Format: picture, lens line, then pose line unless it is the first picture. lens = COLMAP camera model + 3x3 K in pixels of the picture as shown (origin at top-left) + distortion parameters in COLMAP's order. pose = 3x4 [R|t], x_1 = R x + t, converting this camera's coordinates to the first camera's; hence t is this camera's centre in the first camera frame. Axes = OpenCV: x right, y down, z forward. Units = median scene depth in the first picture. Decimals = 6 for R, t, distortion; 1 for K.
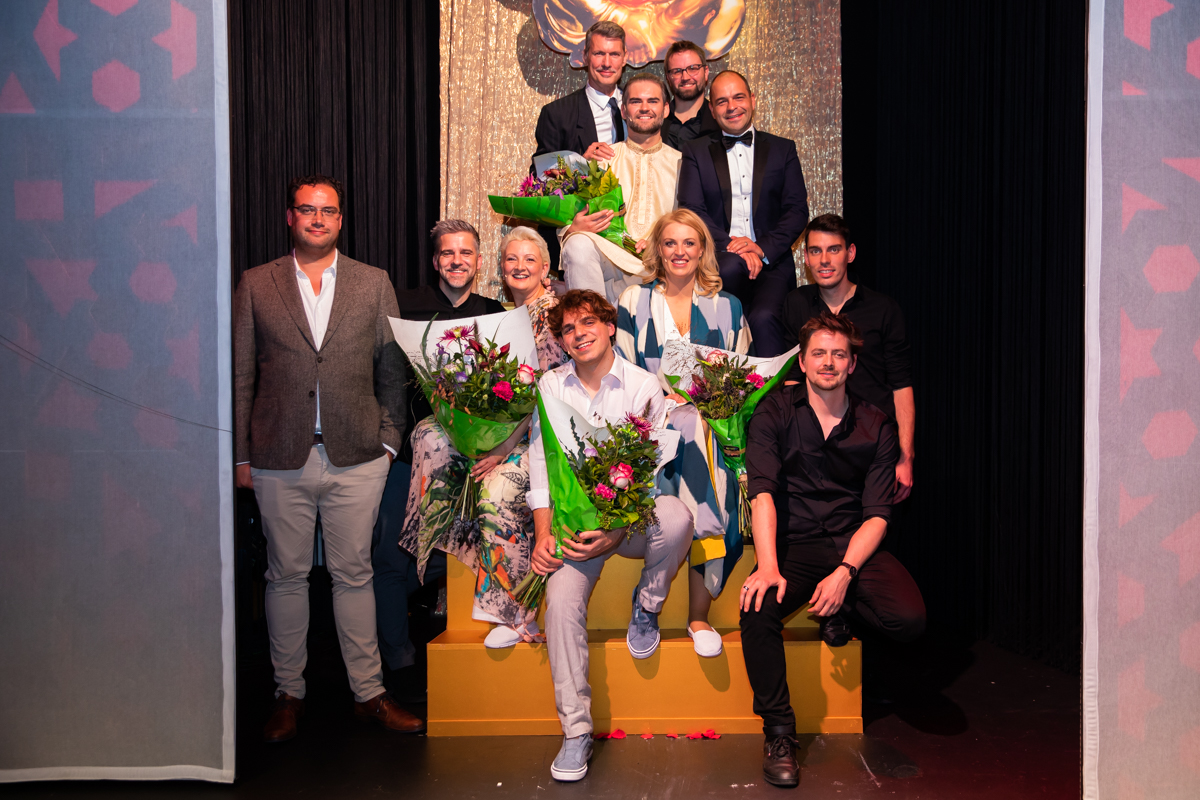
lens RADIAL K [[1319.0, 0, 614.8], [0, 1319.0, 395.5], [0, 0, 1]] dist [-0.029414, 0.189572]
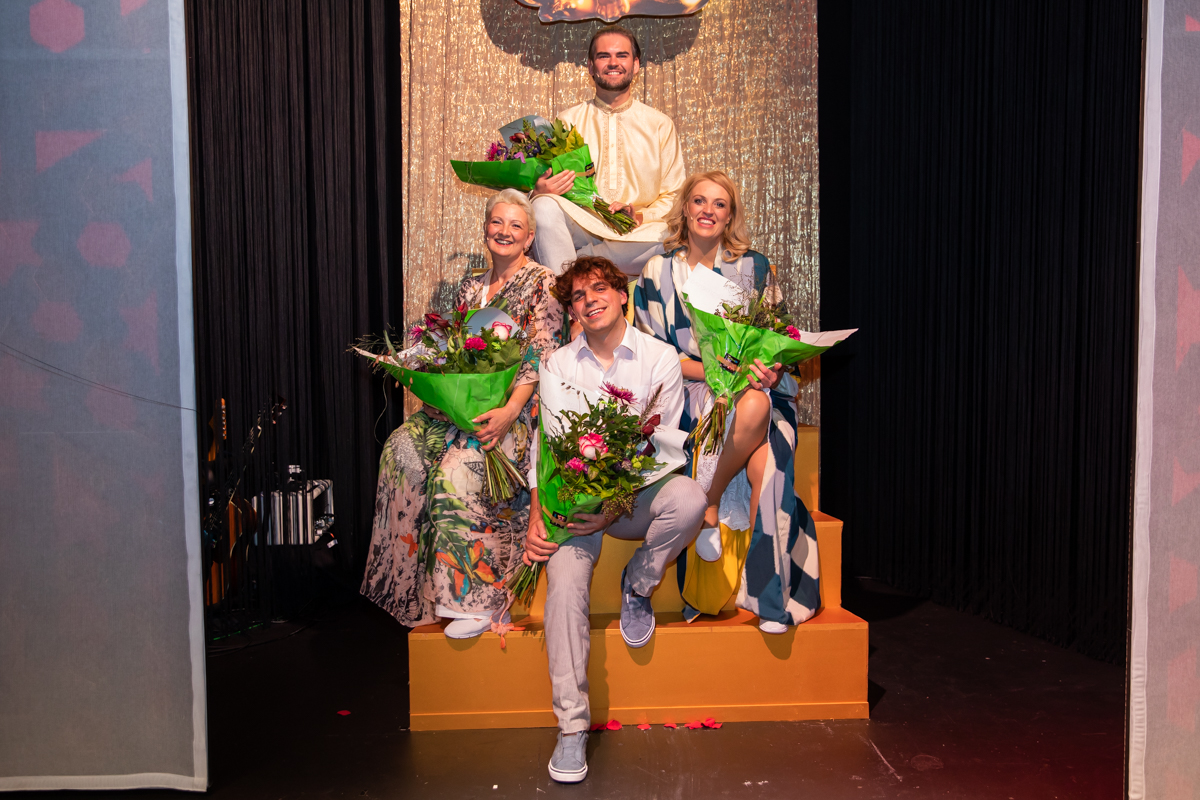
lens RADIAL K [[1259.9, 0, 601.0], [0, 1259.9, 416.4], [0, 0, 1]] dist [-0.055251, 0.151396]
pose [[0.999080, -0.009338, 0.041867, -0.045105], [0.007606, 0.999116, 0.041337, -0.001517], [-0.042216, -0.040981, 0.998268, 0.118528]]
